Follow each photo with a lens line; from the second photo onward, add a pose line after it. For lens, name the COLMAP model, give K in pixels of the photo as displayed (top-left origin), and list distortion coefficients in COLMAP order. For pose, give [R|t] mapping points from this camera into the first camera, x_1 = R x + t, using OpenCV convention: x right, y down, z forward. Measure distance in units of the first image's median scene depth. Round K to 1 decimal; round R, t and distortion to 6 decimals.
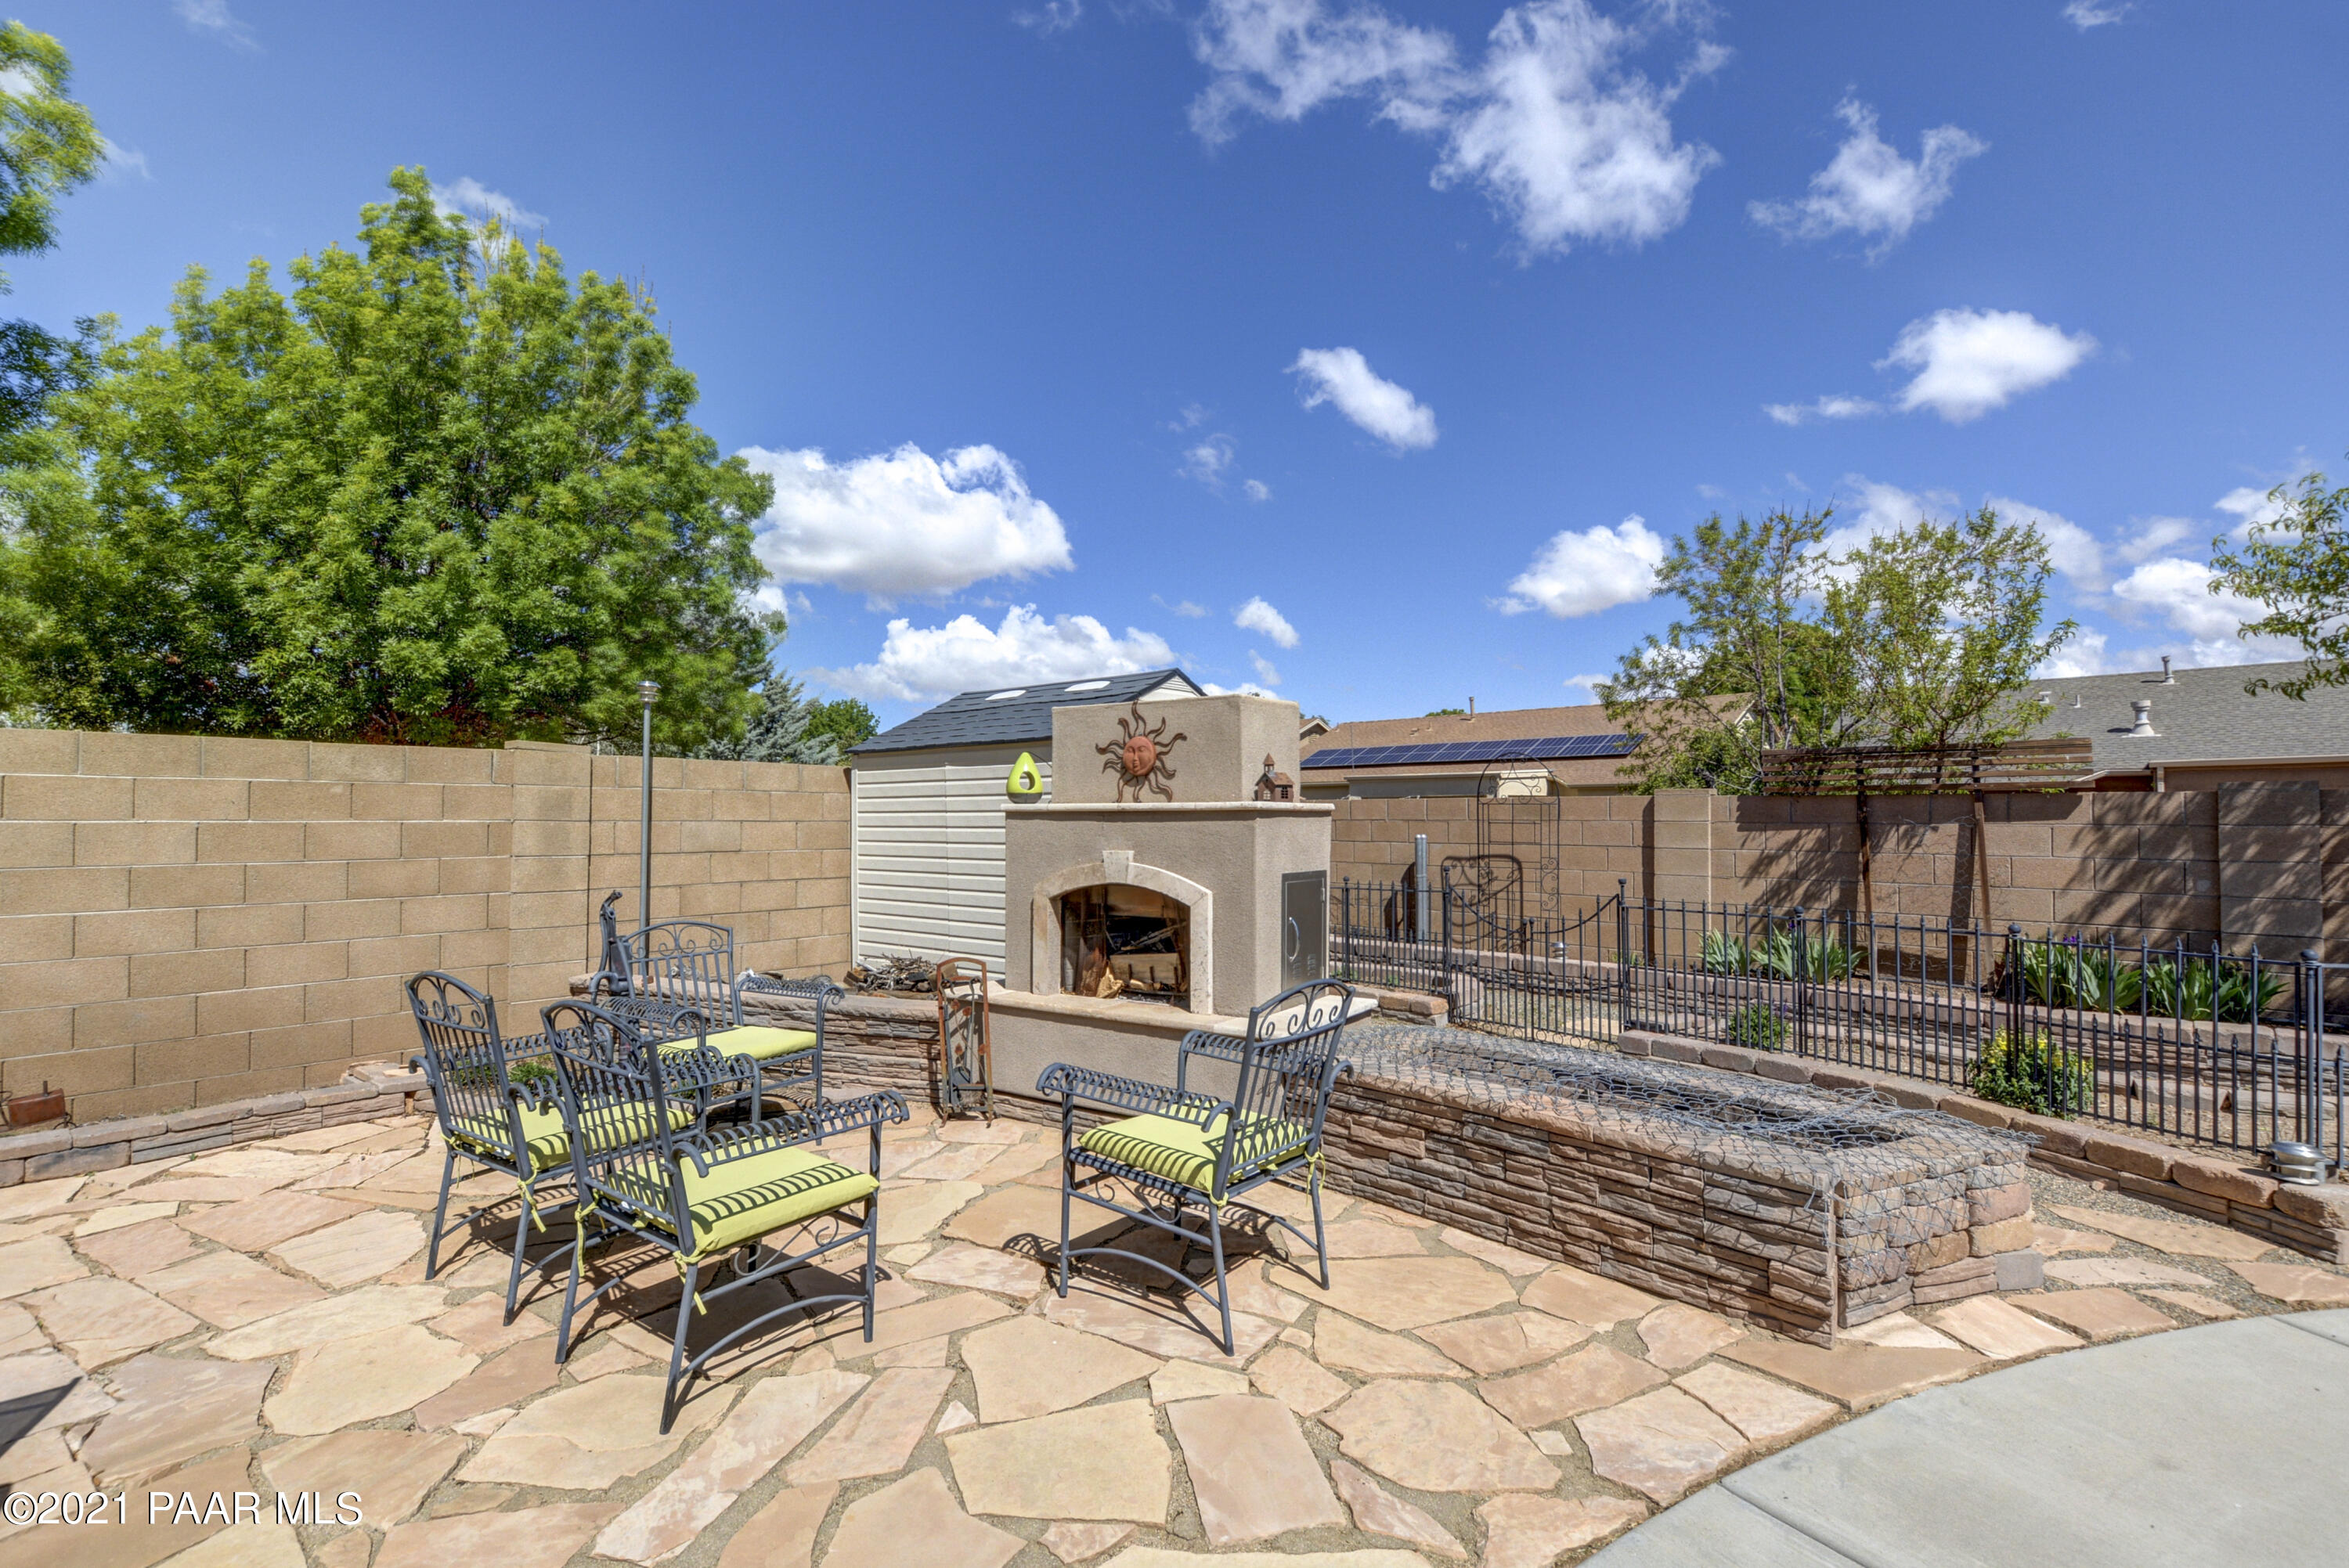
lens RADIAL K [[1058.4, 0, 1168.5], [0, 1058.4, 782.9], [0, 0, 1]] dist [-0.022585, -0.000003]
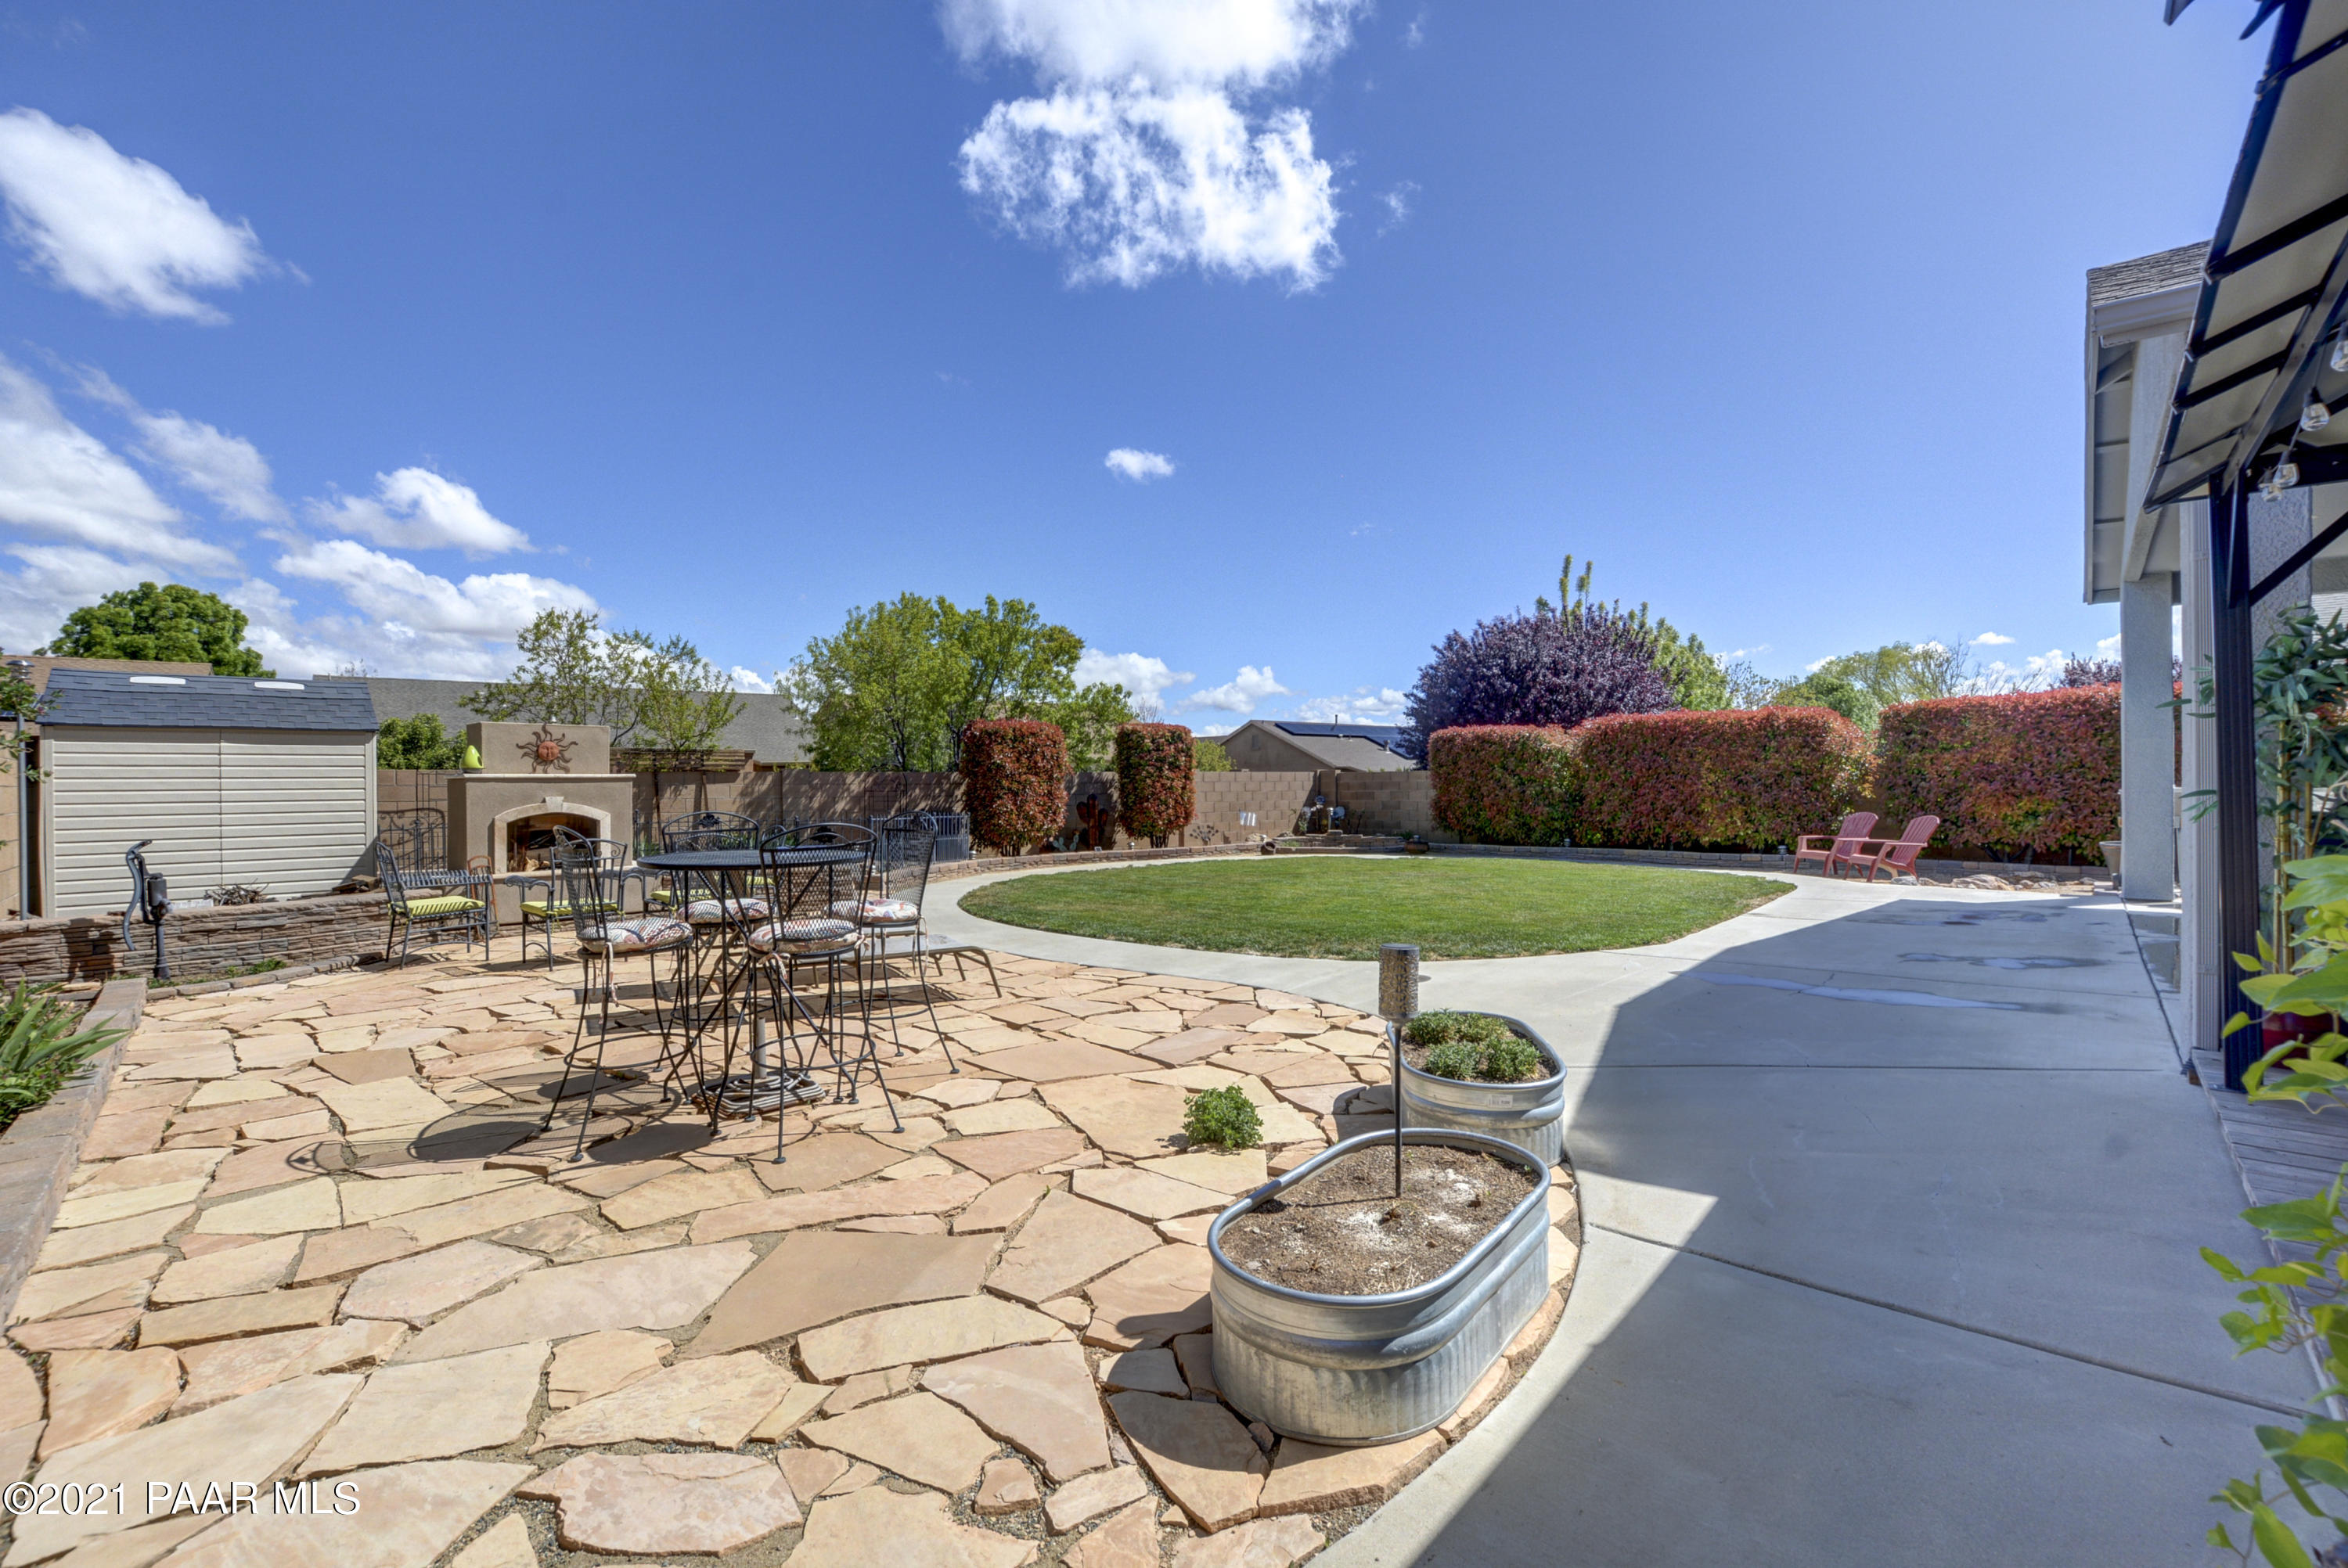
lens RADIAL K [[1053.7, 0, 1174.0], [0, 1053.7, 784.0], [0, 0, 1]] dist [-0.015563, 0.000311]
pose [[0.153514, -0.003872, 0.988139, -1.292228], [-0.024765, 0.999663, 0.007764, -0.005297], [-0.987836, -0.025663, 0.153367, -0.351641]]
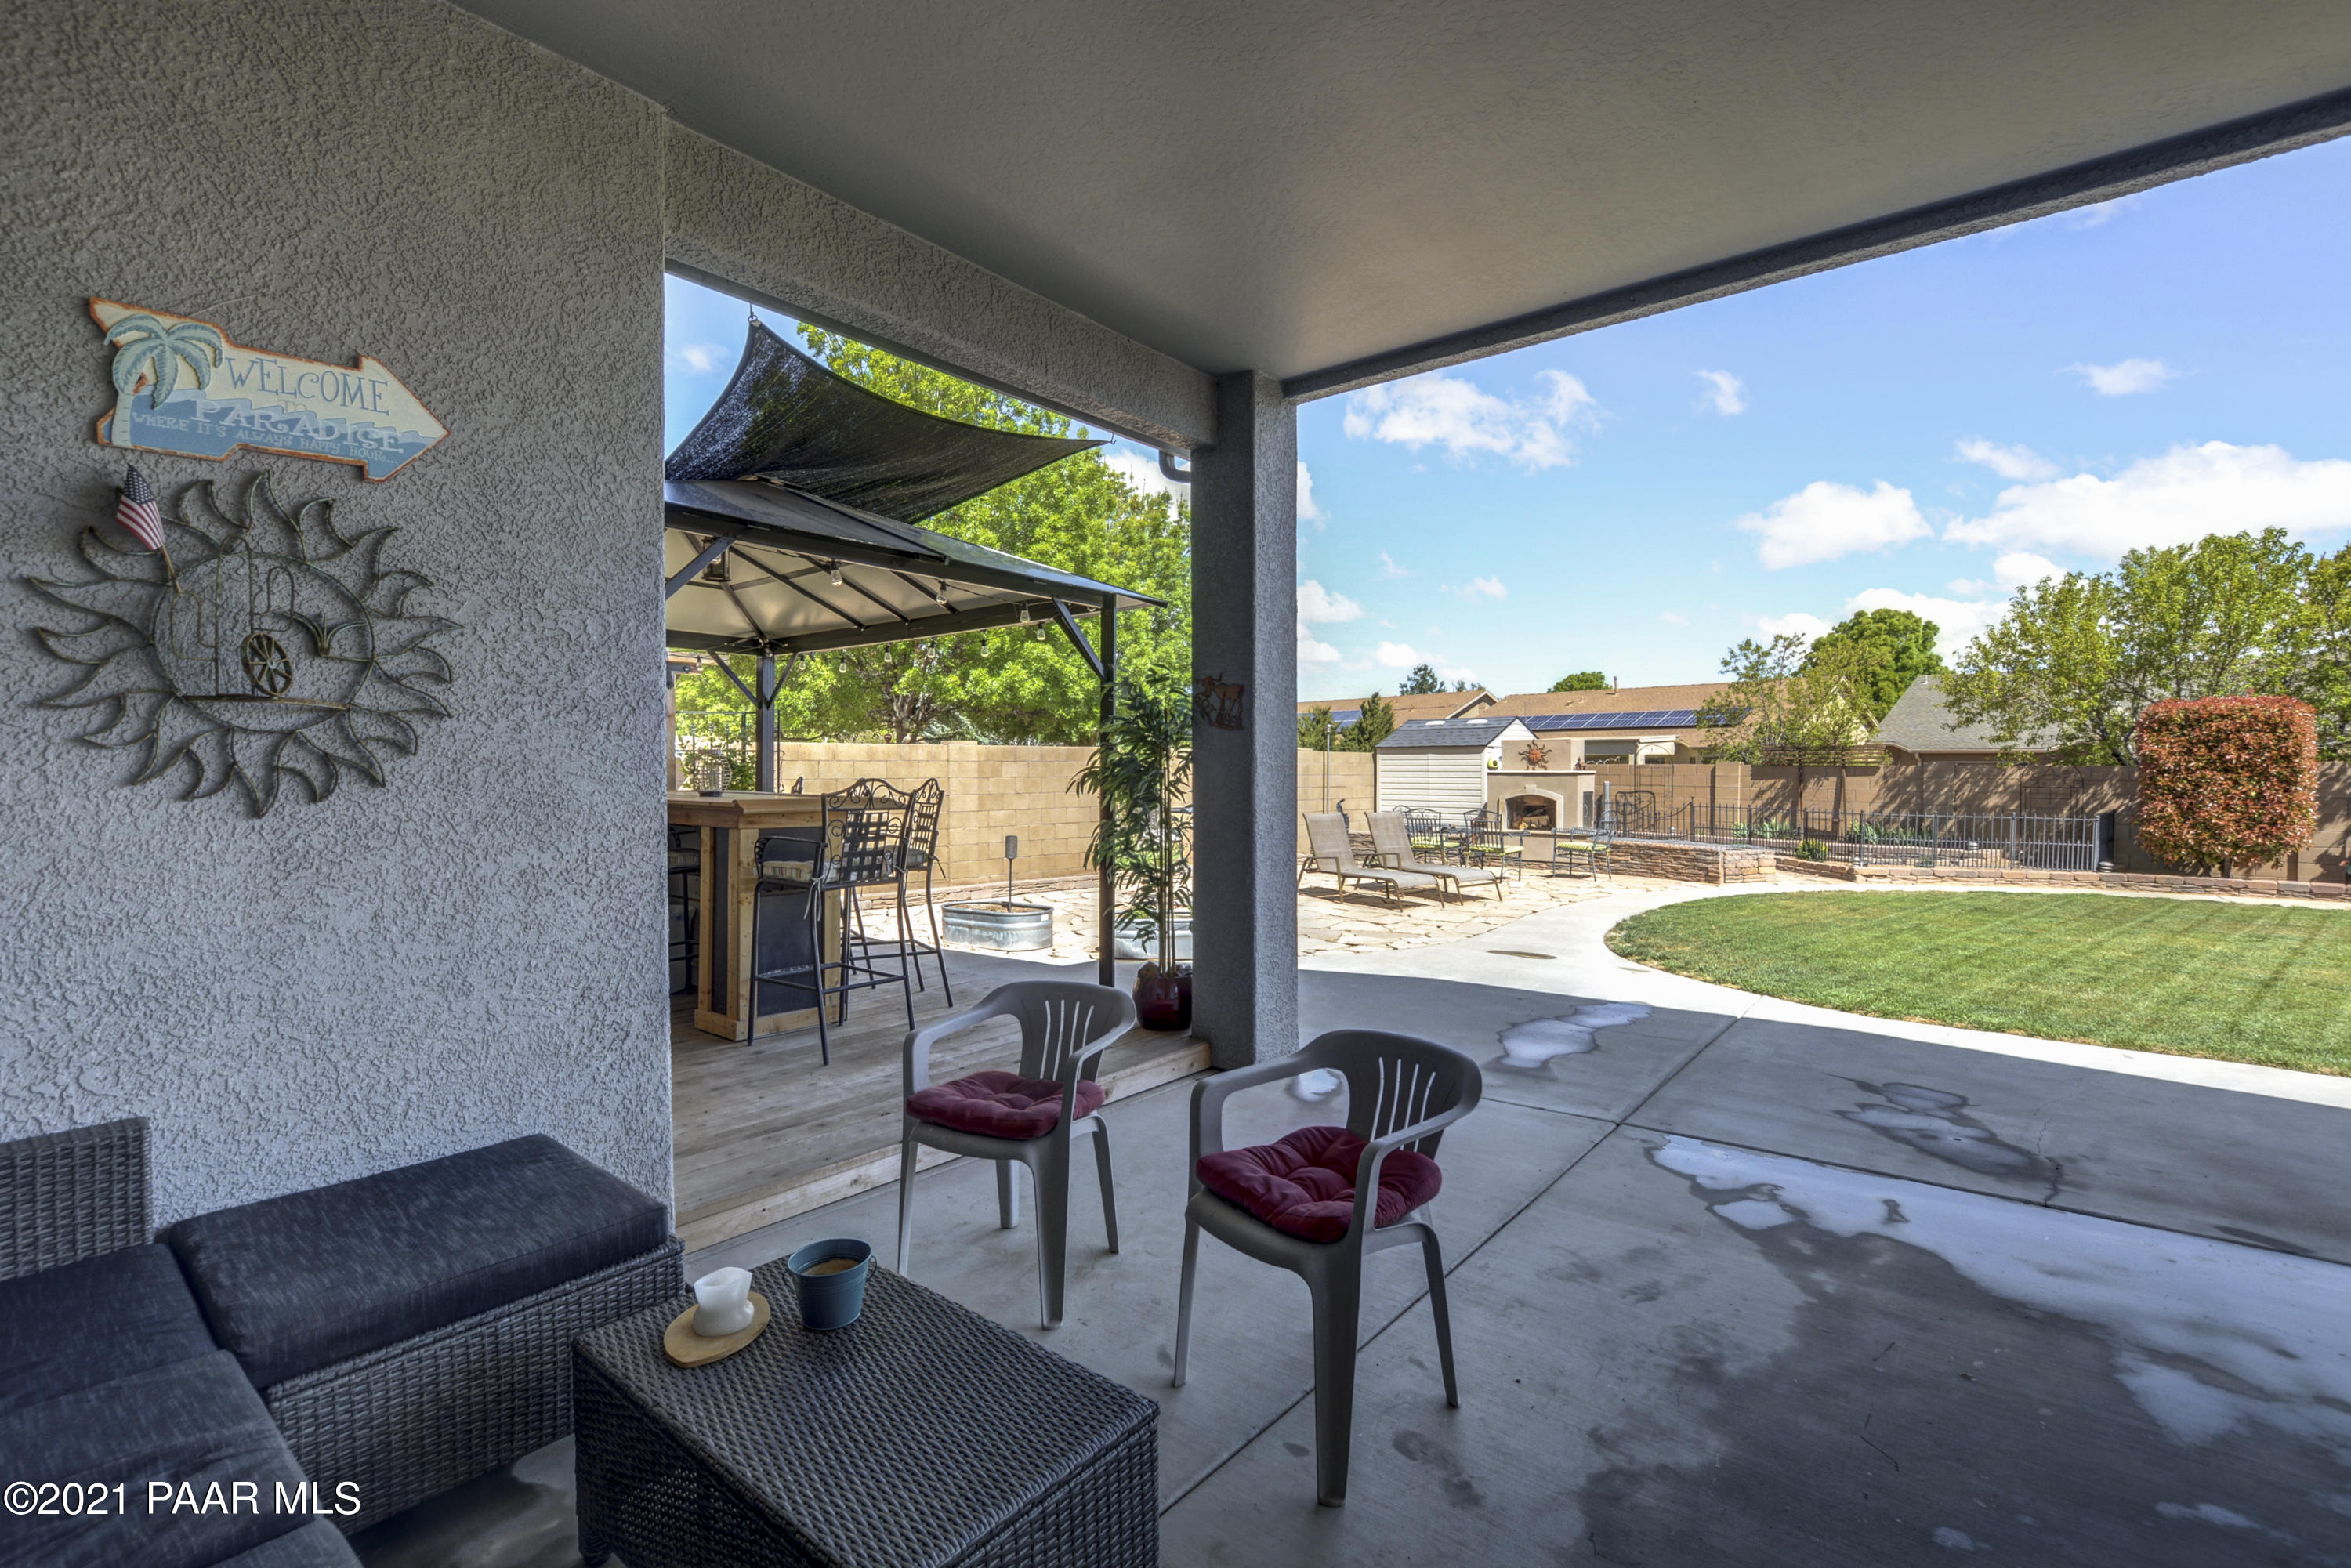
lens RADIAL K [[1029.0, 0, 1193.5], [0, 1029.0, 783.3], [0, 0, 1]] dist [-0.011266, 0.000573]
pose [[0.995101, 0.001710, -0.098847, -0.539040], [0.002967, 0.998884, 0.047143, -0.066280], [0.098817, -0.047205, 0.993985, -1.599021]]
